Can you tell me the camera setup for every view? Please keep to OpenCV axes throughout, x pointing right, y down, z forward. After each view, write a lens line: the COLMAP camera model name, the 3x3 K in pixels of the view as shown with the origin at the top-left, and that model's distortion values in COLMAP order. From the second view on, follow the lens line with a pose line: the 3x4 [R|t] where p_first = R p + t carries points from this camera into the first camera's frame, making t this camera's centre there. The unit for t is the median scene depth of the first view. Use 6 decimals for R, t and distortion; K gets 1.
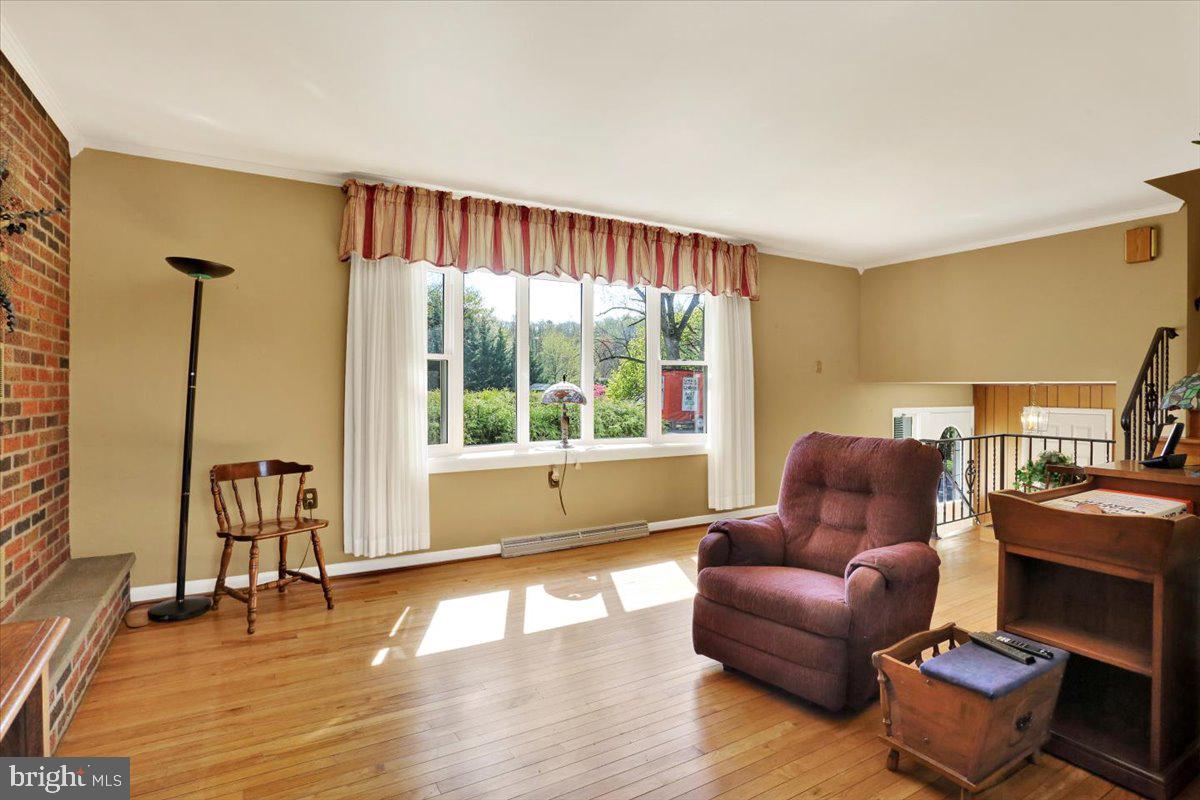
lens RADIAL K [[604.1, 0, 592.3], [0, 604.1, 395.4], [0, 0, 1]] dist [-0.069641, 0.032955]
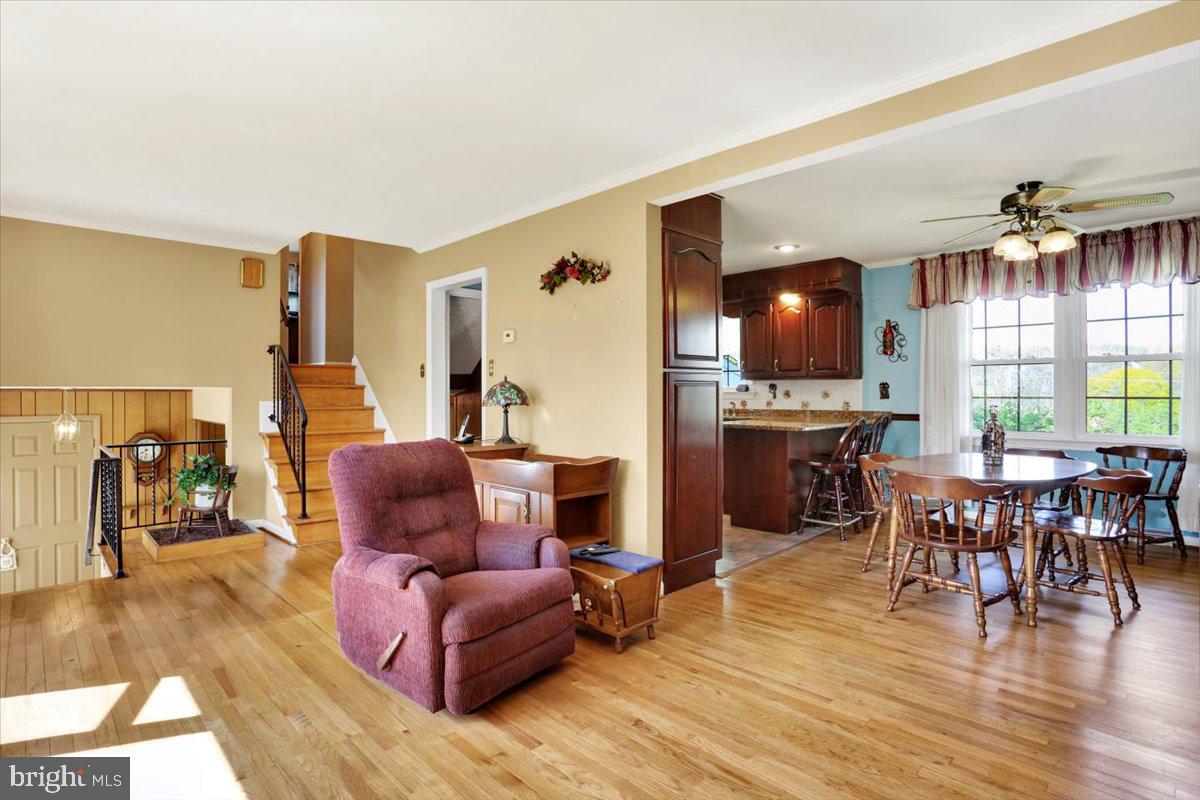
lens RADIAL K [[604.1, 0, 592.3], [0, 604.1, 395.4], [0, 0, 1]] dist [-0.069641, 0.032955]
pose [[-0.245806, 0.000622, 0.969319, -0.482105], [0.009810, 0.999950, 0.001846, -0.005403], [-0.969269, 0.009963, -0.245800, 0.746438]]
